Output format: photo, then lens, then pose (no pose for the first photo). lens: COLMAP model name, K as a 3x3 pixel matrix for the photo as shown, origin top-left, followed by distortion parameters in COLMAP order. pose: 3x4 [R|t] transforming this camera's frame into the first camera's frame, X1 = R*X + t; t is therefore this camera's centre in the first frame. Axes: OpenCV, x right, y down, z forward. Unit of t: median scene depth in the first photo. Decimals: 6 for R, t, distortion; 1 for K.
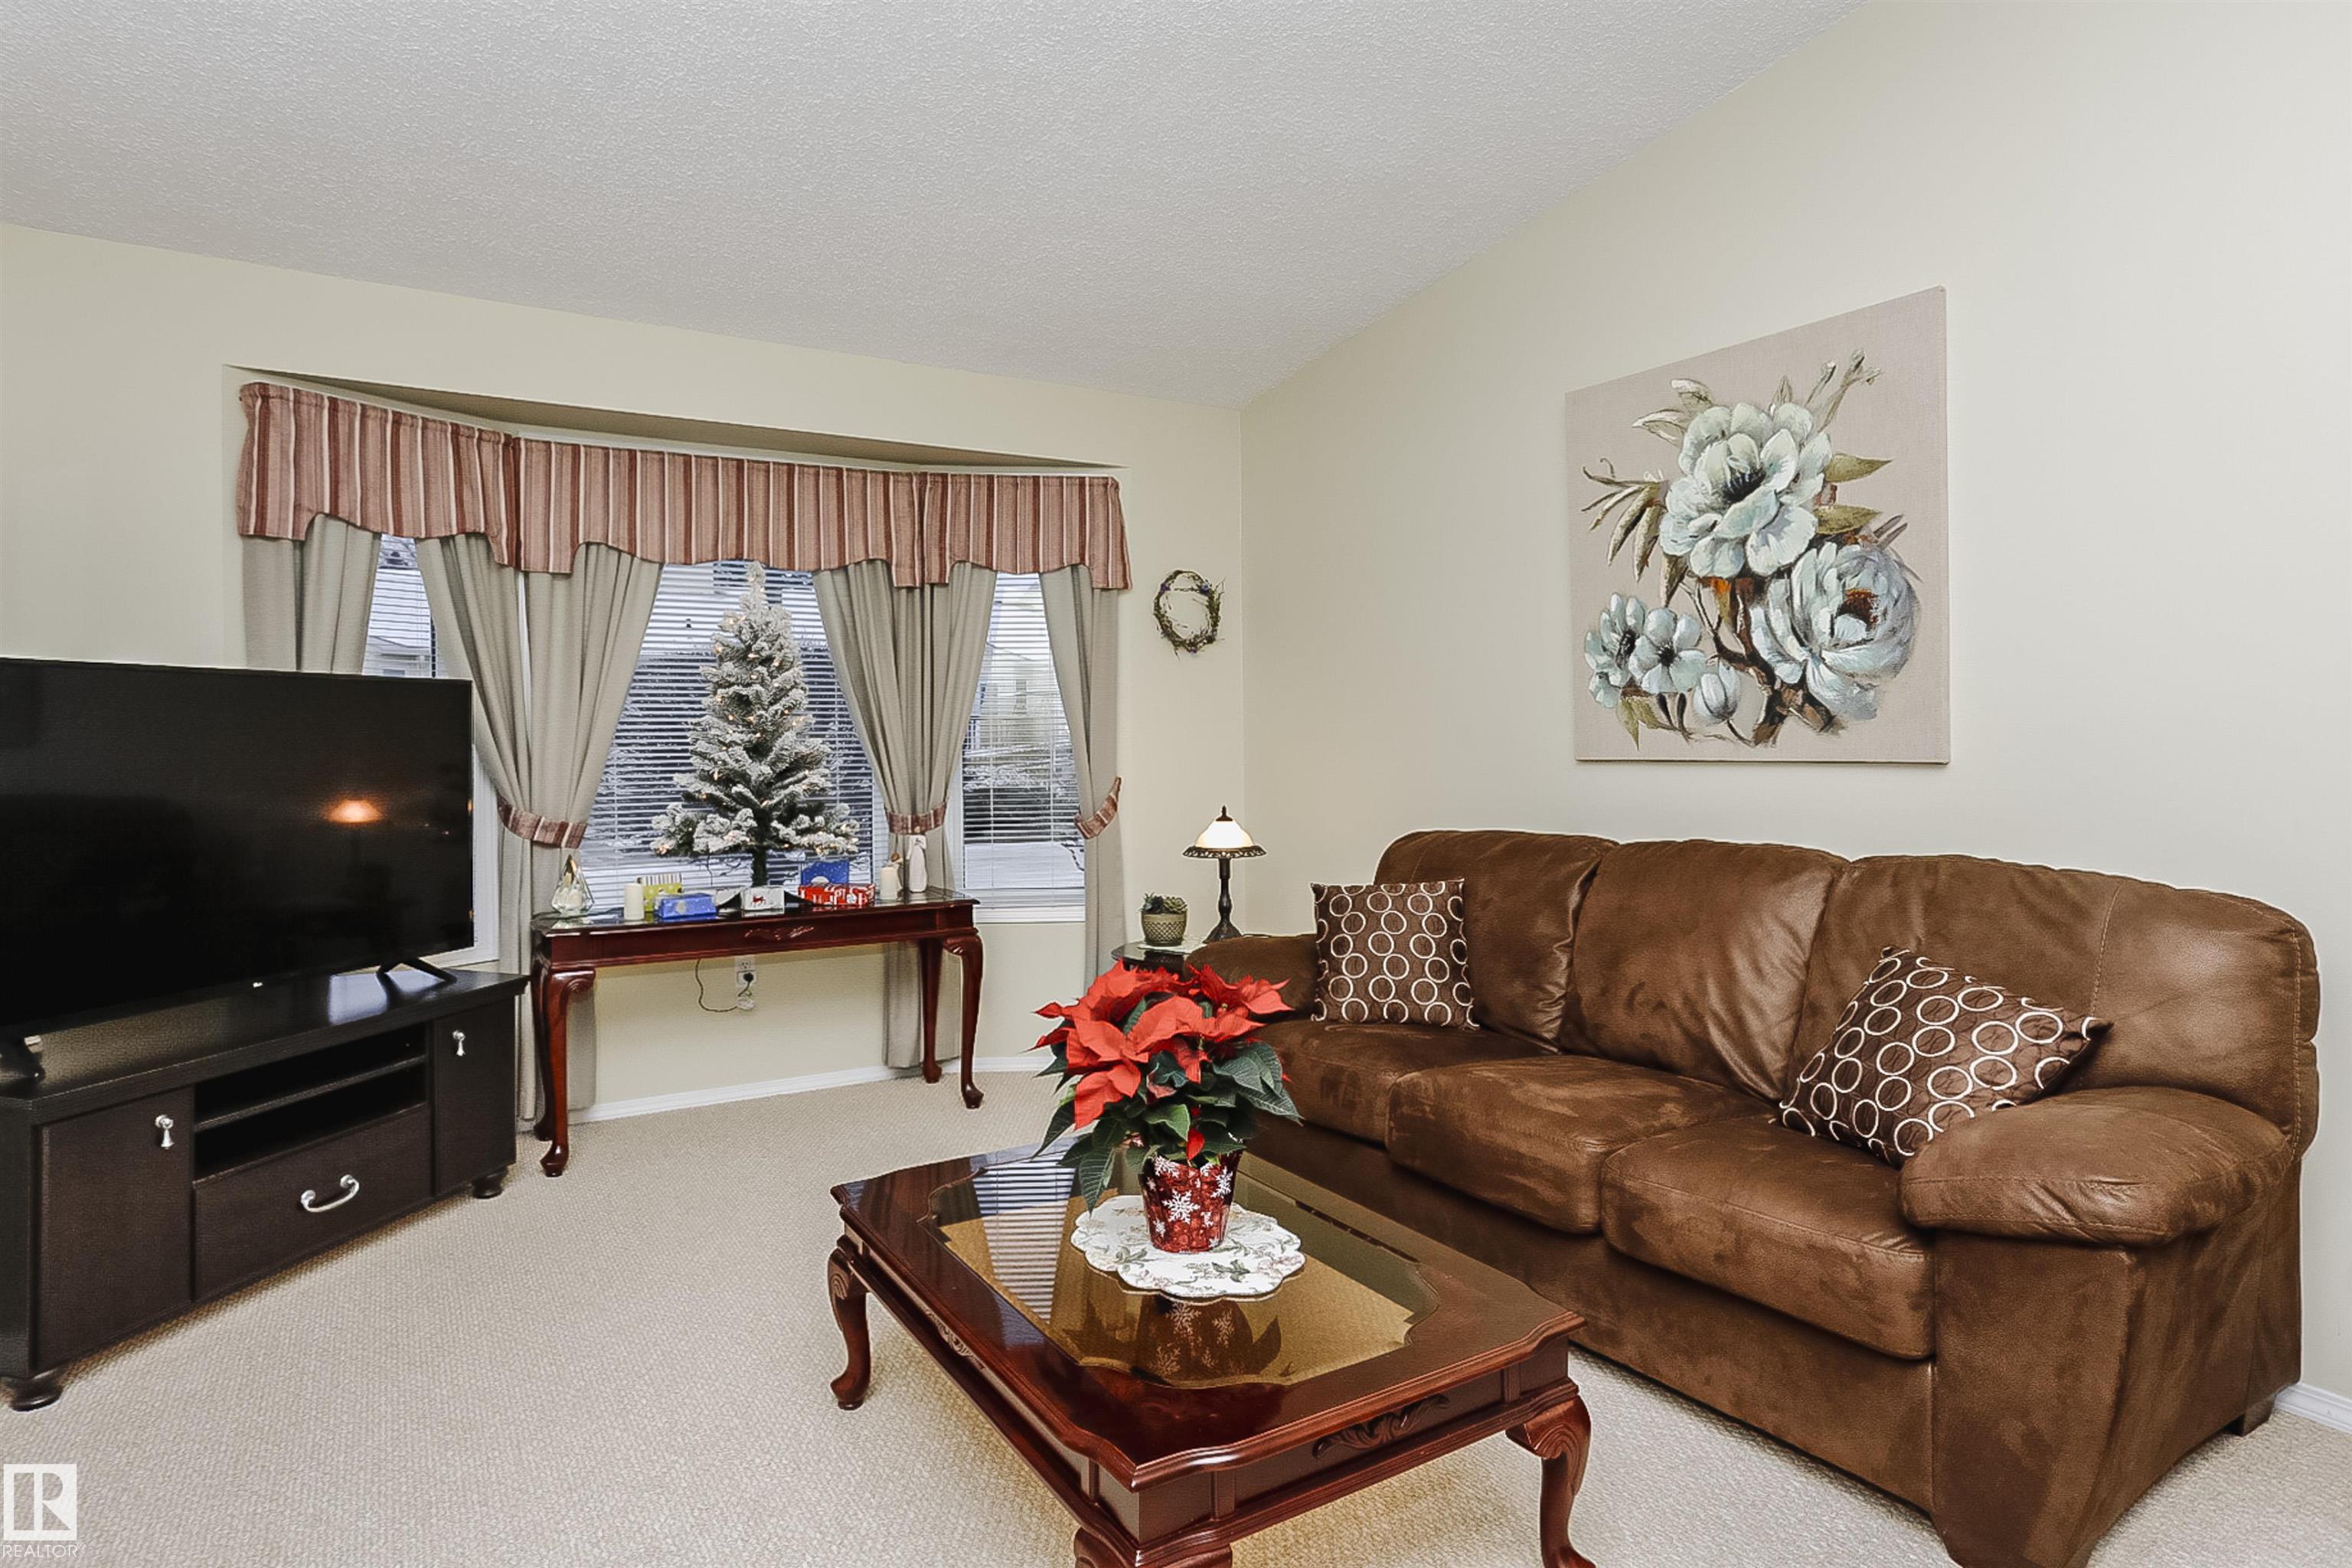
lens RADIAL K [[1298.2, 0, 1176.5], [0, 1298.2, 749.7], [0, 0, 1]] dist [0.000978, 0.000792]
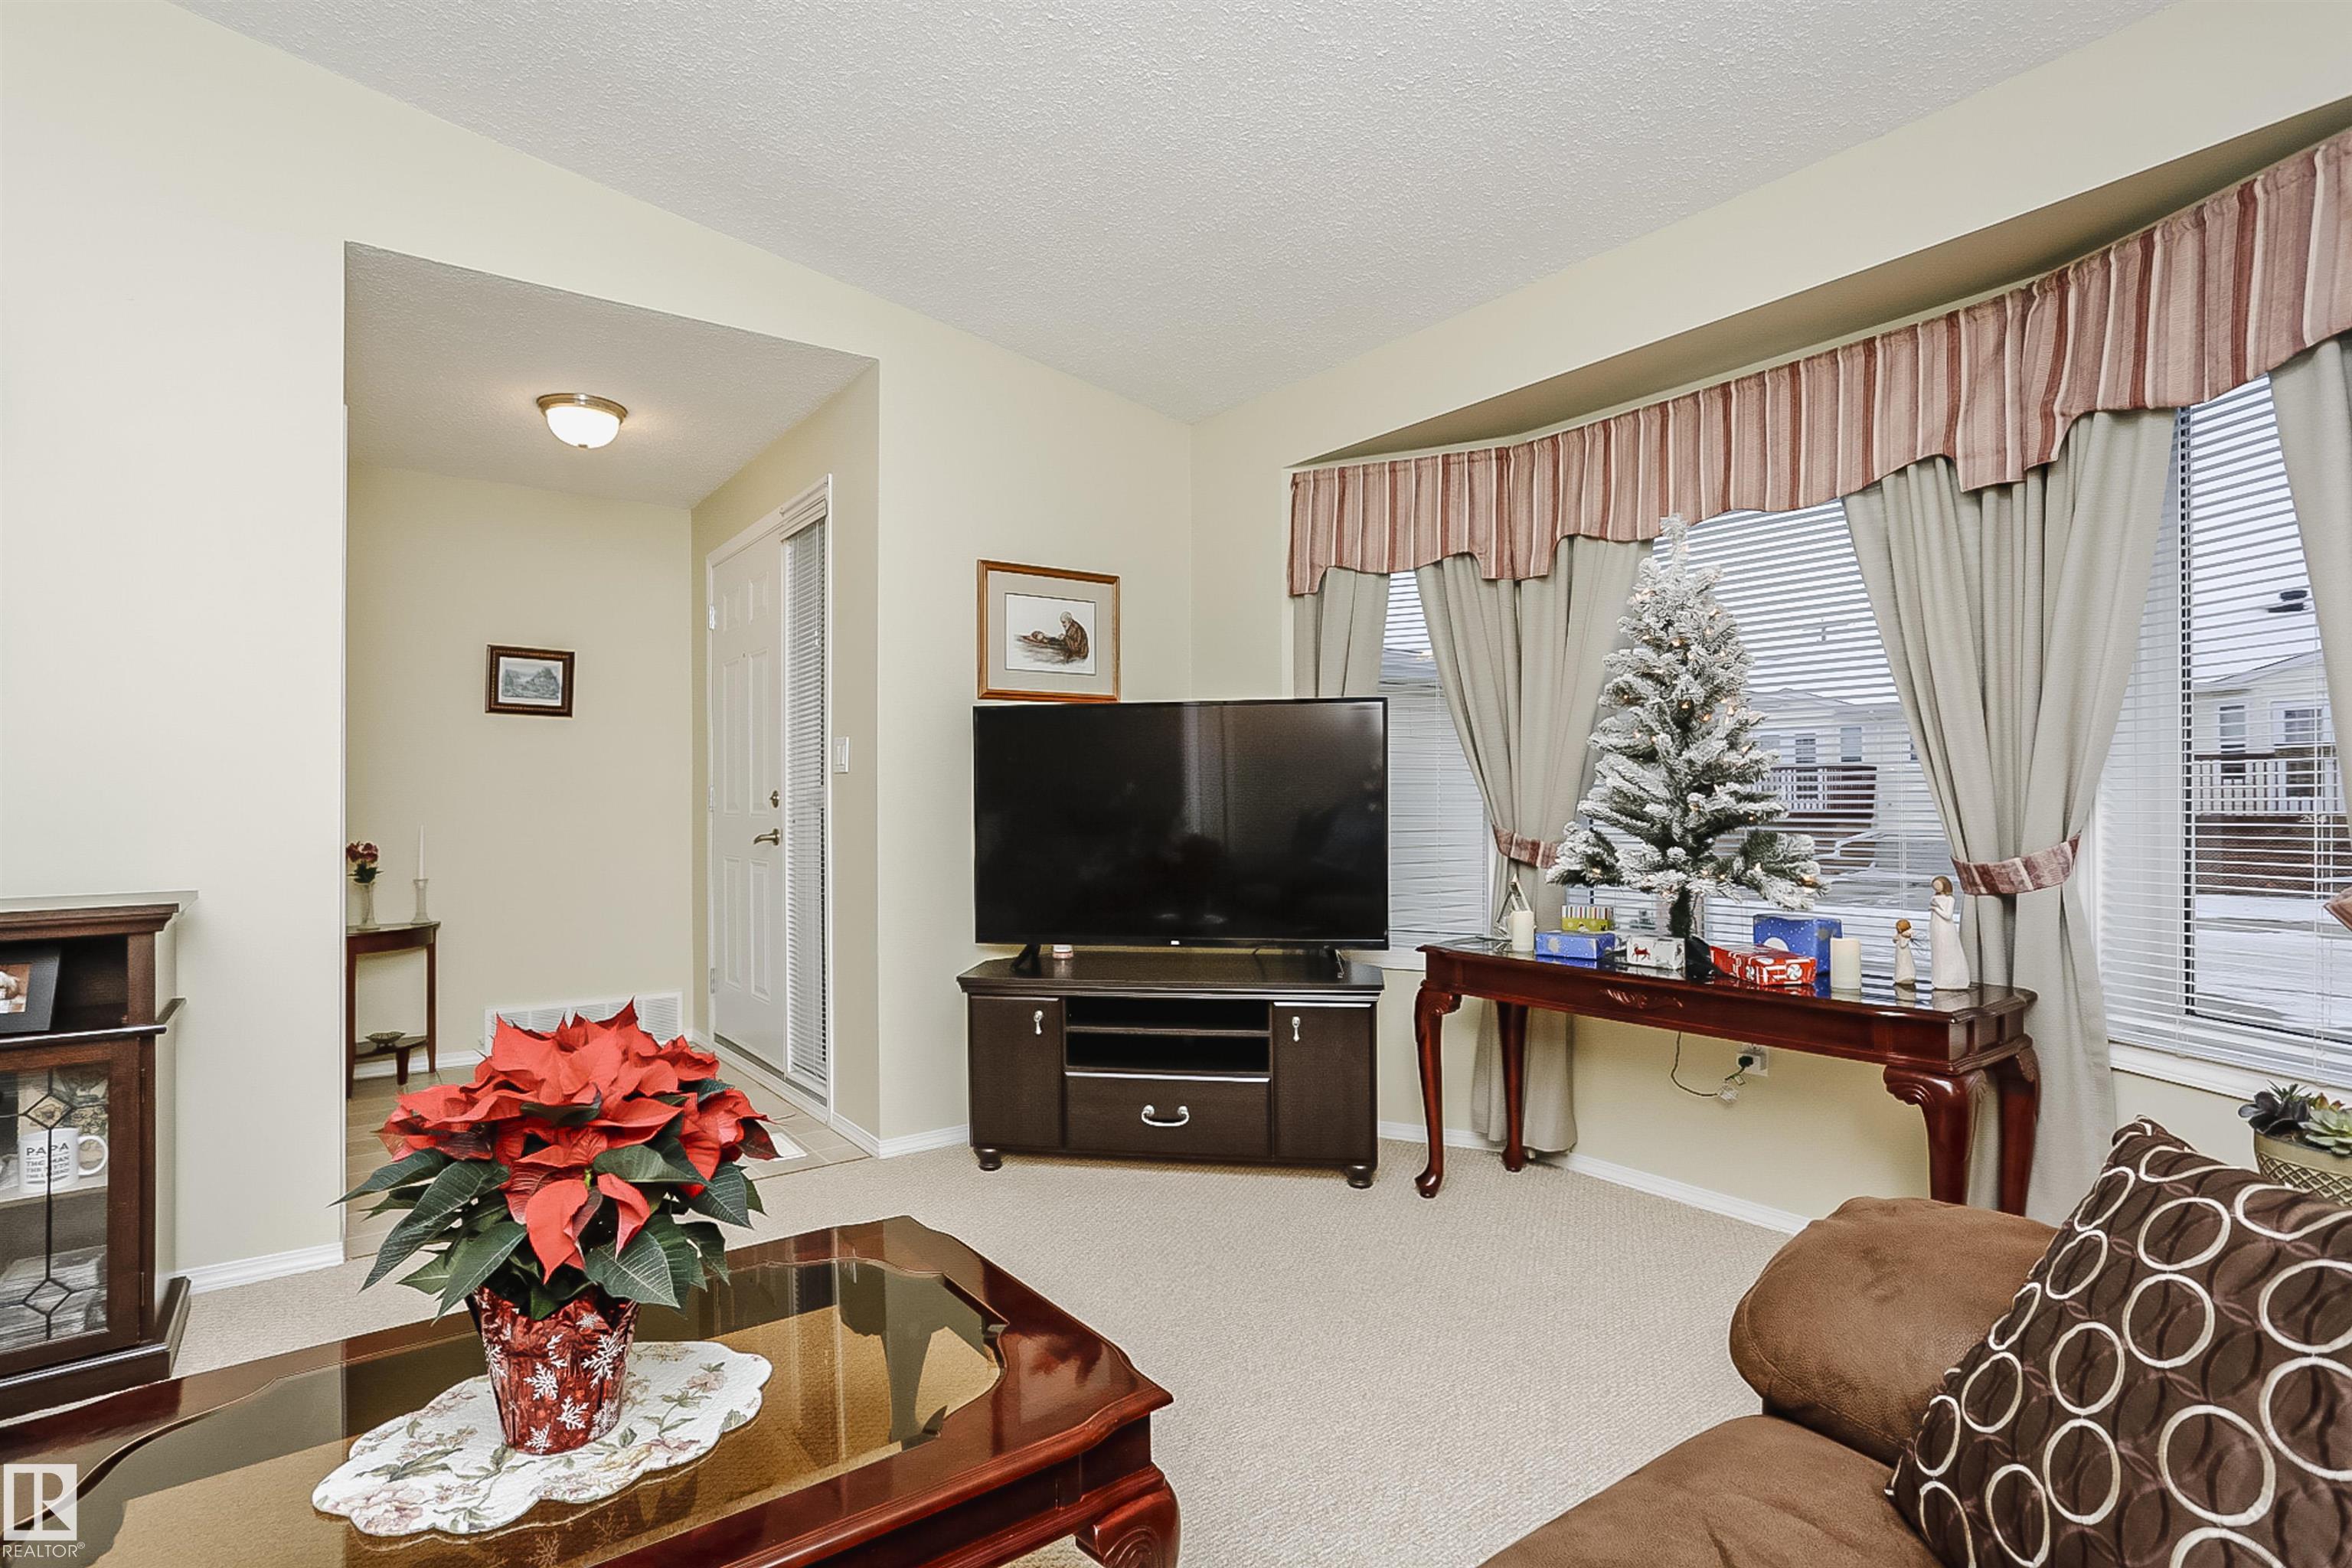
lens RADIAL K [[1167.0, 0, 1169.1], [0, 1167.0, 796.7], [0, 0, 1]] dist [-0.020597, 0.024167]
pose [[0.095506, 0.007850, -0.995398, 0.313438], [-0.001938, 0.999968, 0.007700, 0.016569], [0.995427, 0.001193, 0.095518, 0.602311]]
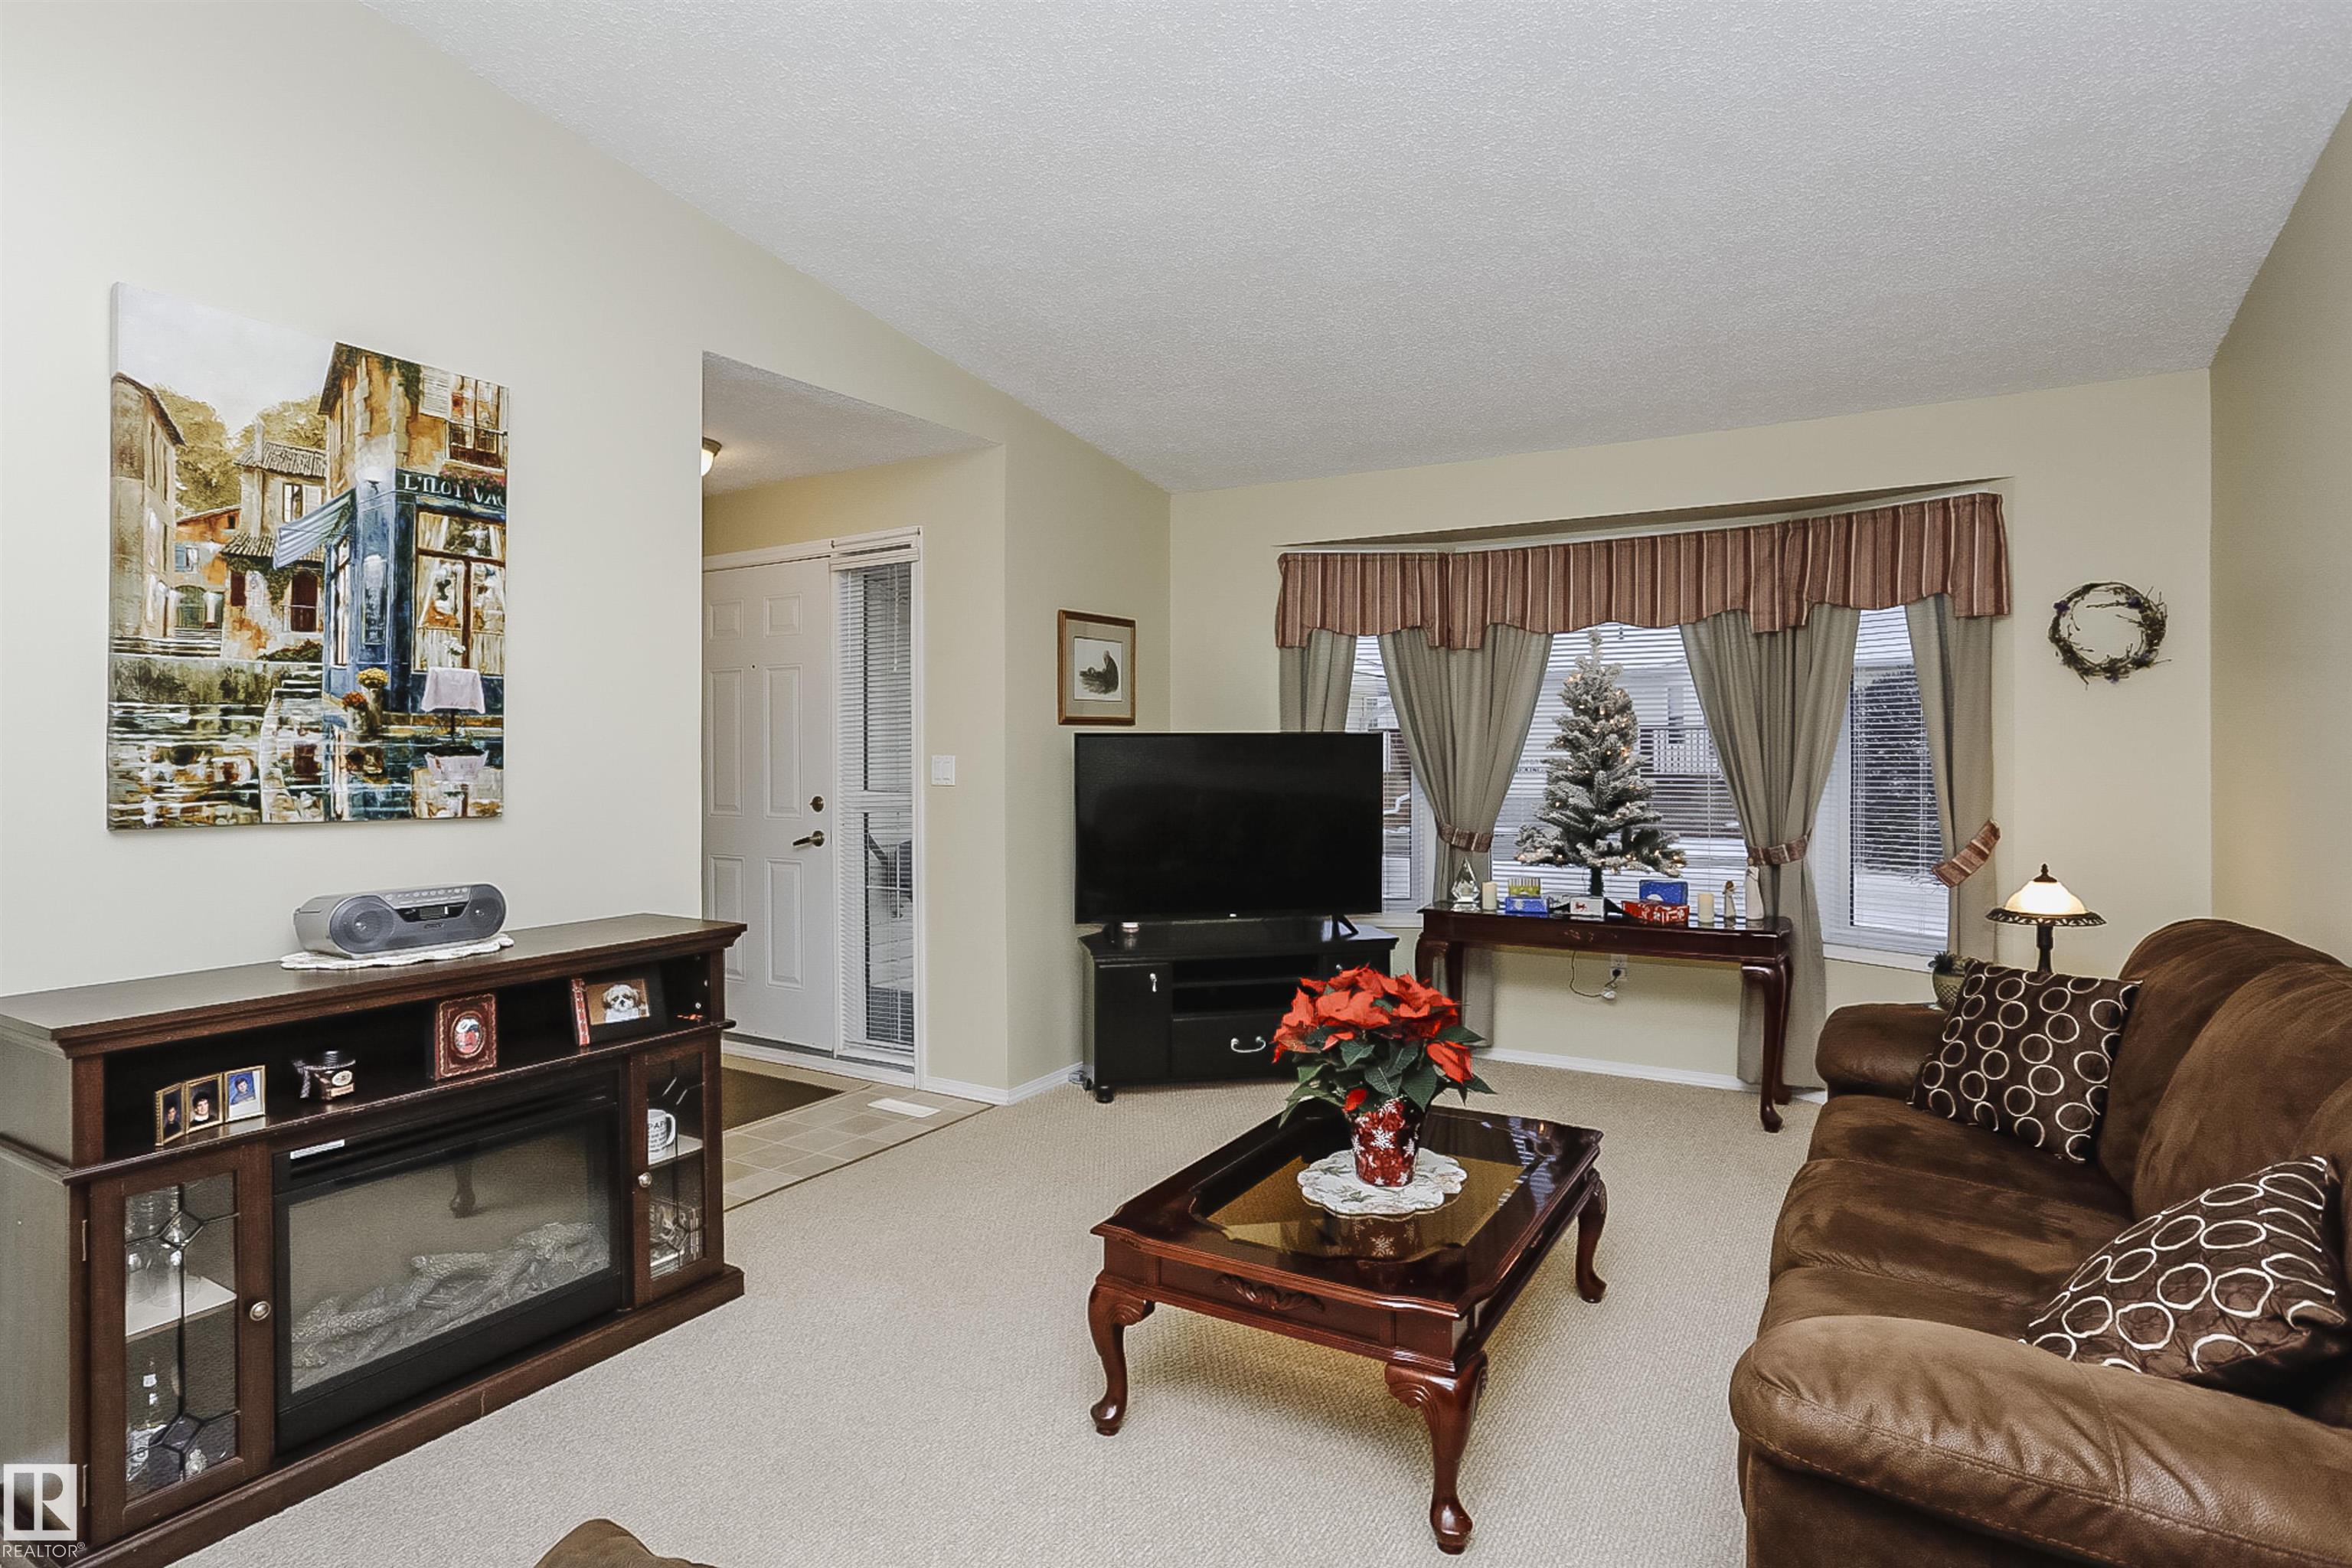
lens RADIAL K [[1298.2, 0, 1176.5], [0, 1298.2, 749.7], [0, 0, 1]] dist [0.000978, 0.000792]
pose [[0.479978, 0.010156, -0.877222, 0.521746], [-0.007235, 0.999945, 0.007619, -0.035820], [0.877251, 0.002690, 0.480025, 0.073134]]
